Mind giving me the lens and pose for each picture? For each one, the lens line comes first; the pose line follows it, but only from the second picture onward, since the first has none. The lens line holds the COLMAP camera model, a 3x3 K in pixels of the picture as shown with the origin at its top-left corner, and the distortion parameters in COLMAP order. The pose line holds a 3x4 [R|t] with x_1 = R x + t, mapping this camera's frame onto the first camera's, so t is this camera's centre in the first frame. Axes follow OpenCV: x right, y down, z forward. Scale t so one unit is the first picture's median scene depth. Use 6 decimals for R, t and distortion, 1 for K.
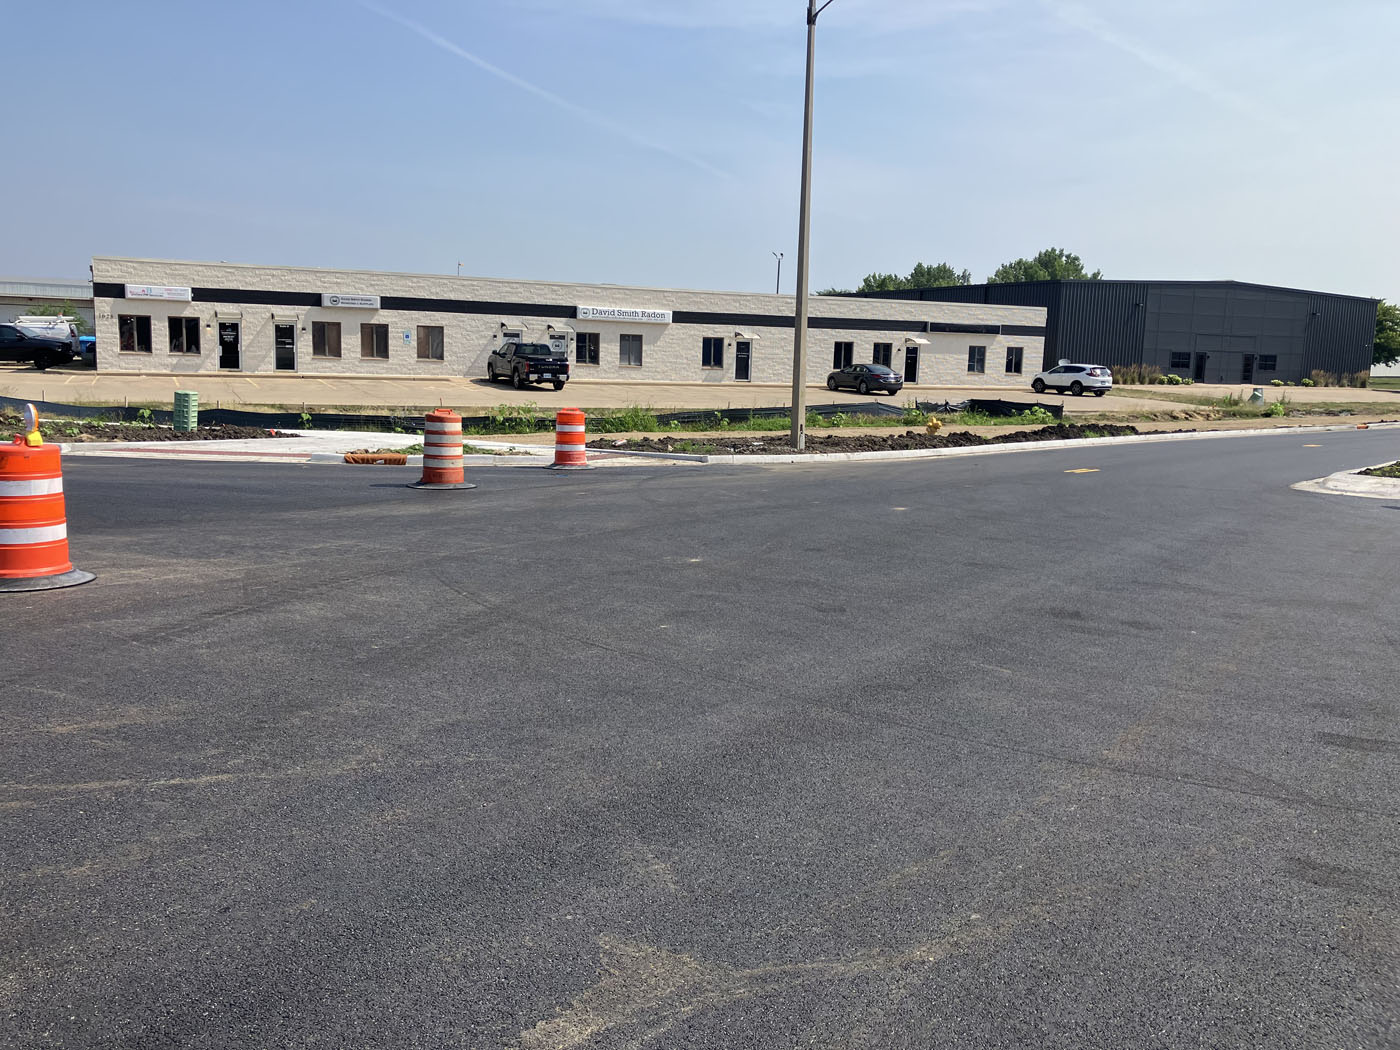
lens RADIAL K [[1127.7, 0, 663.7], [0, 1127.7, 521.3], [0, 0, 1]] dist [0.078801, -0.123536]
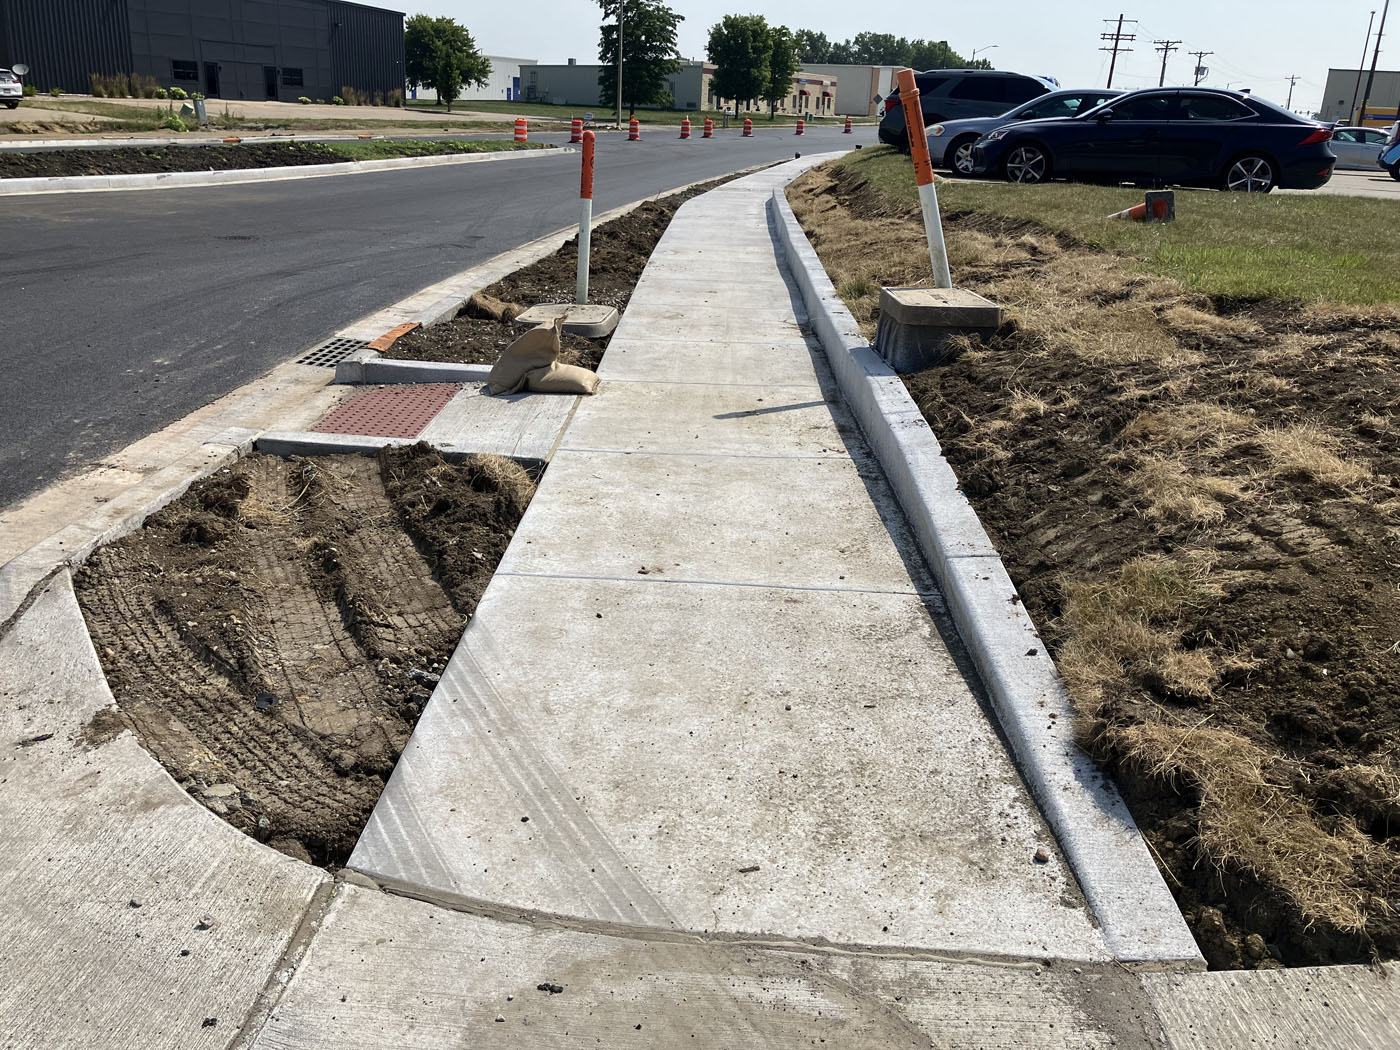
lens RADIAL K [[1136.9, 0, 692.9], [0, 1136.9, 517.4], [0, 0, 1]] dist [0.020522, 0.002196]
pose [[0.789161, -0.199462, 0.580895, 0.281619], [0.067371, 0.968202, 0.240926, 0.013135], [-0.610480, -0.150994, 0.777506, 0.012698]]
